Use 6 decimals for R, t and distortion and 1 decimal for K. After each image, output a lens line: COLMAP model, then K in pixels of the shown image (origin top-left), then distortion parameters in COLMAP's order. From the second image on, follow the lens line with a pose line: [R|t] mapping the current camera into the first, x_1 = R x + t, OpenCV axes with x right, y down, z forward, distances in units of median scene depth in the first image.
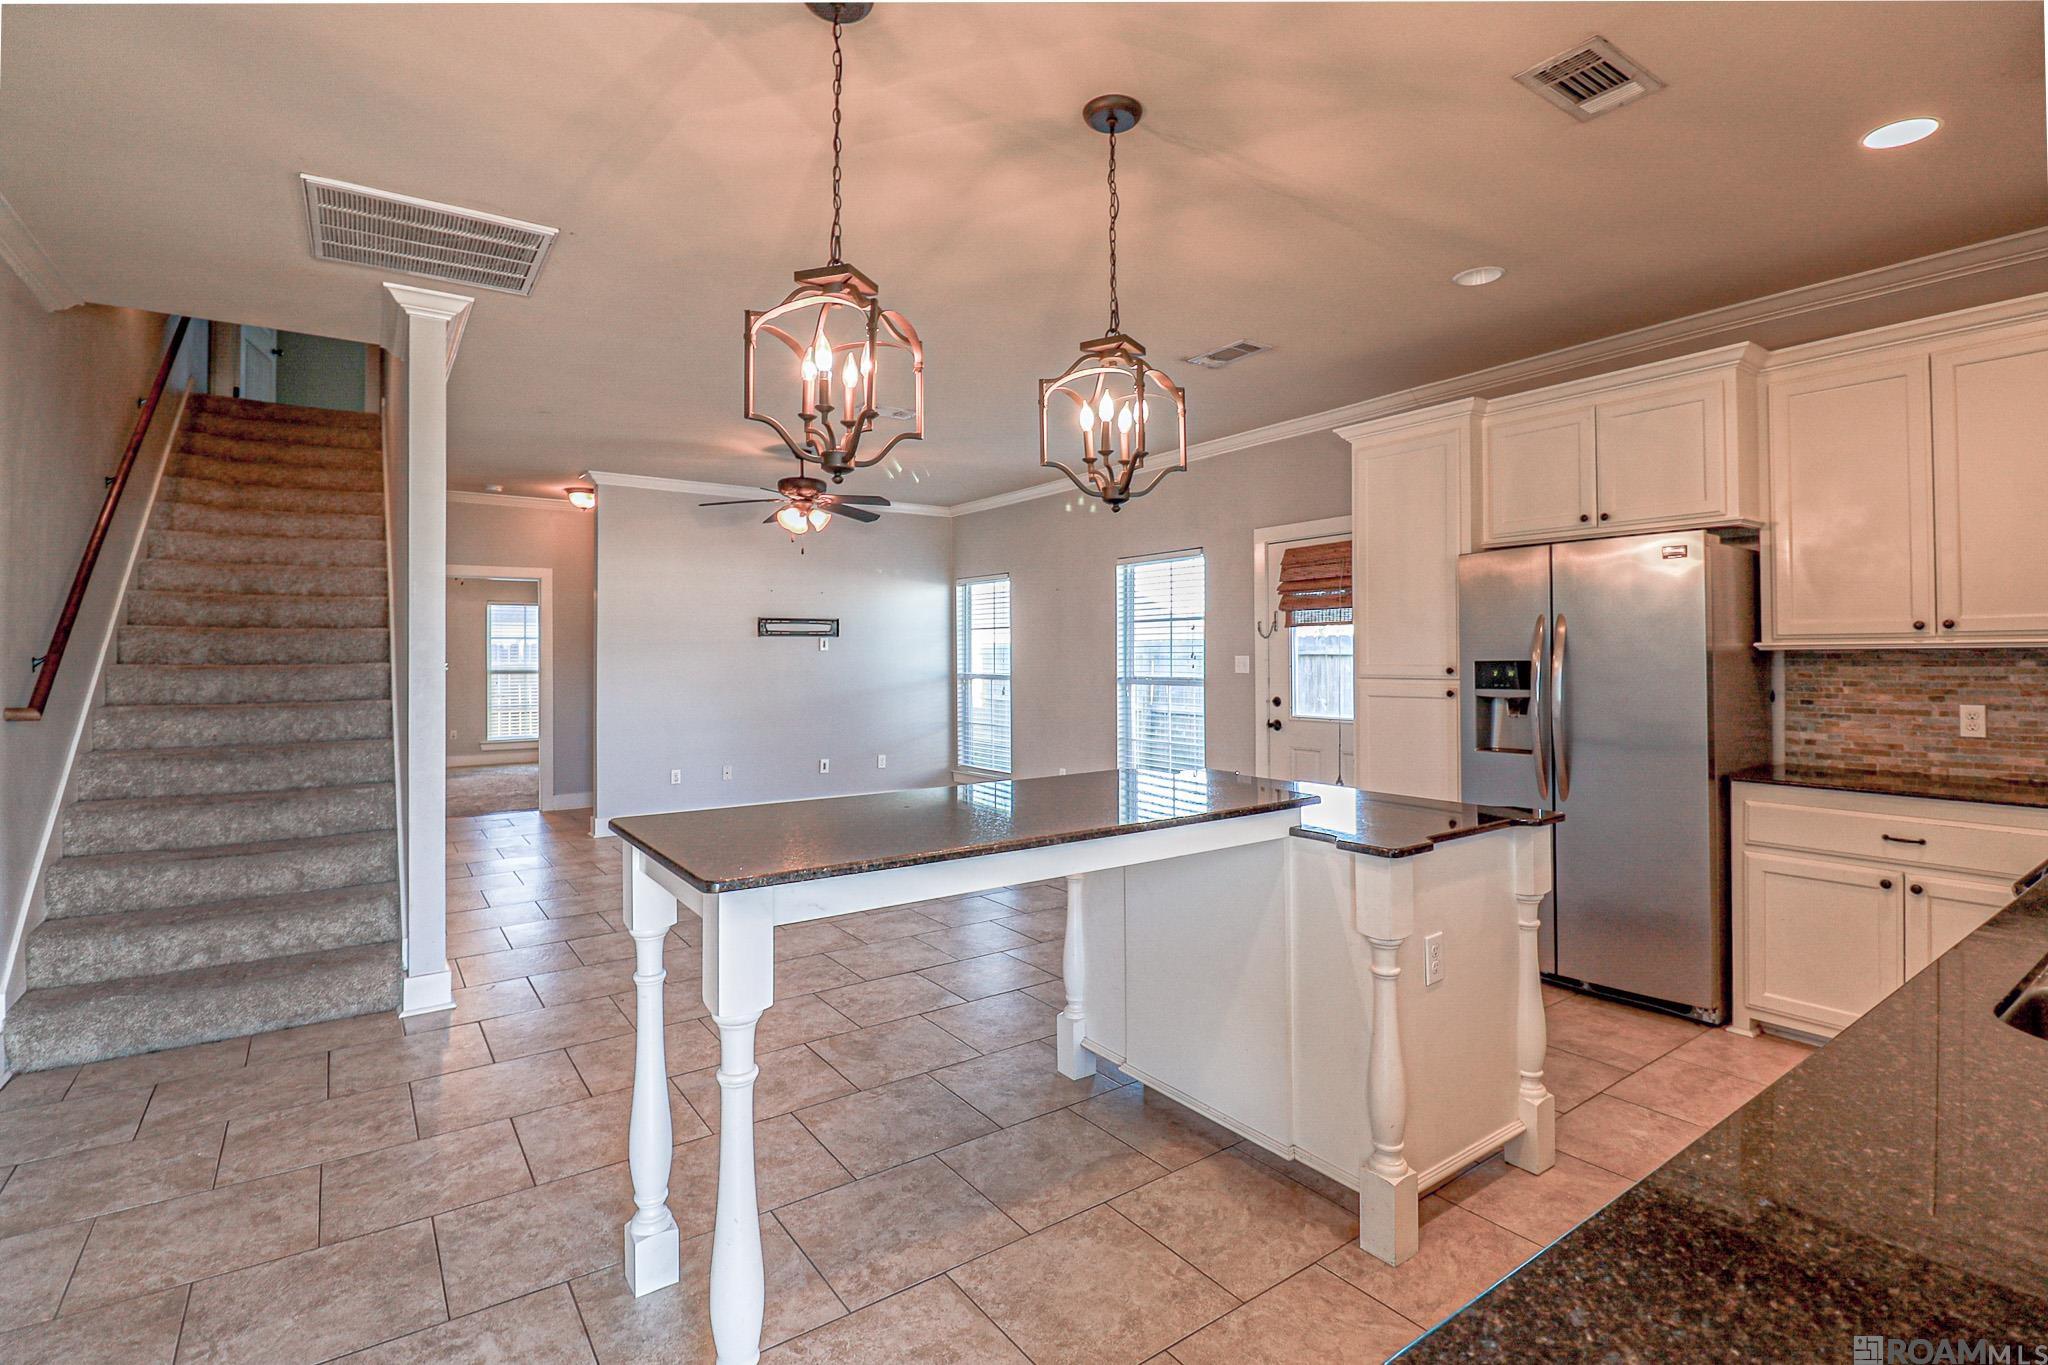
lens RADIAL K [[957.7, 0, 1034.8], [0, 957.7, 647.2], [0, 0, 1]] dist [-0.001709, -0.005473]
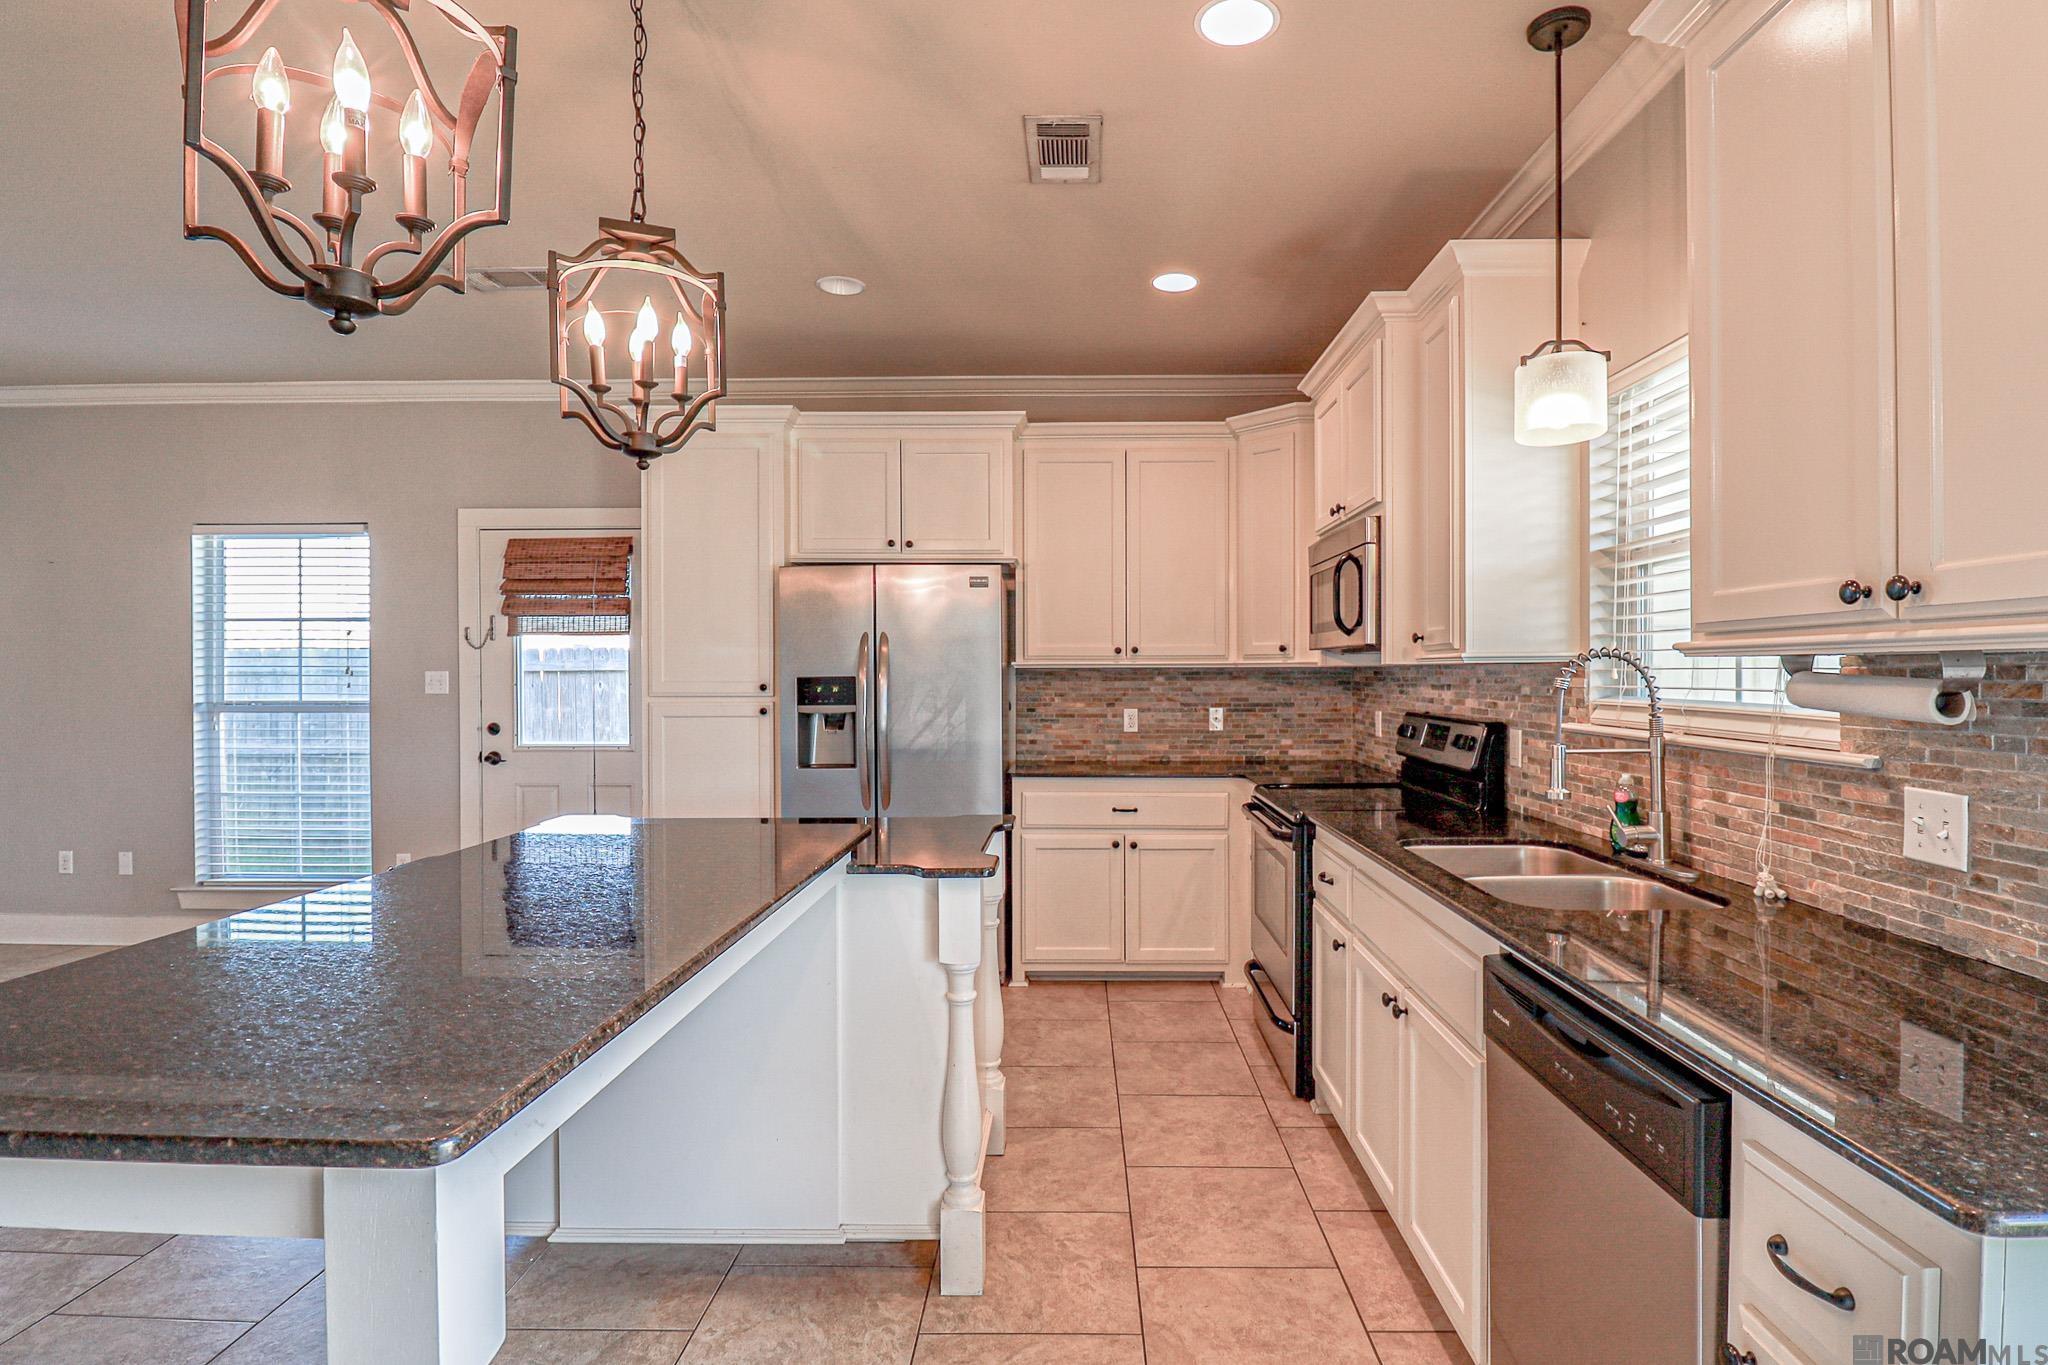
lens RADIAL K [[1006.2, 0, 1065.1], [0, 1006.2, 683.3], [0, 0, 1]] dist [0.000594, -0.010376]
pose [[0.588652, -0.003839, 0.808377, -0.209082], [-0.010266, 0.999873, 0.012224, 0.005423], [-0.808321, -0.015494, 0.588538, 0.175513]]
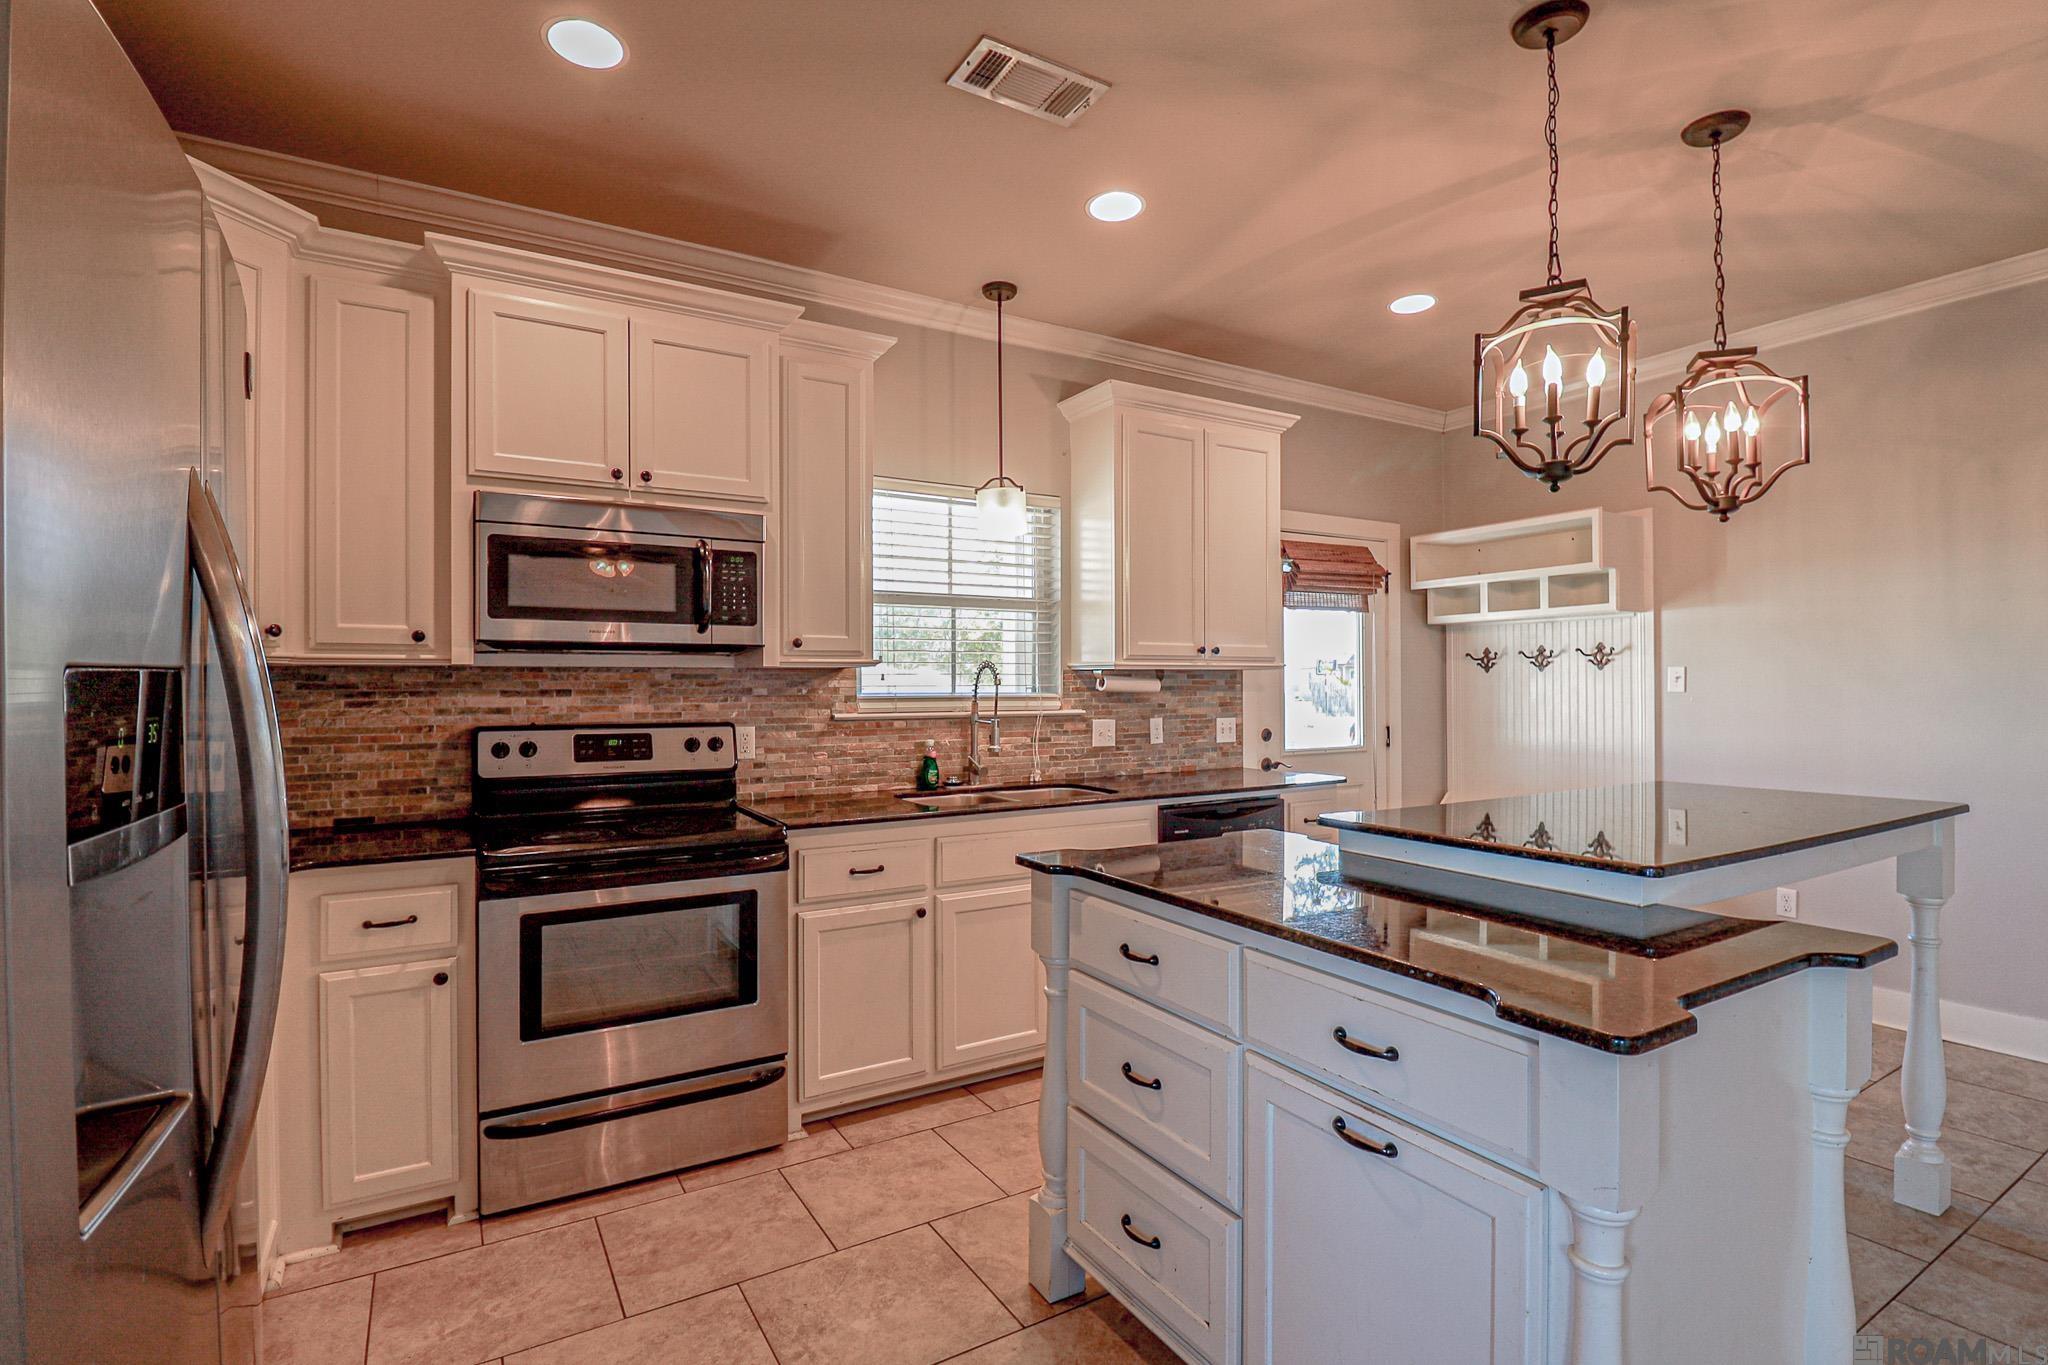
lens RADIAL K [[980.4, 0, 1036.2], [0, 980.4, 680.9], [0, 0, 1]] dist [-0.002389, -0.010246]
pose [[-0.997898, 0.010331, 0.063978, 0.295200], [0.009431, 0.999852, -0.014357, 0.021289], [-0.064117, -0.013723, -0.997848, 1.147330]]
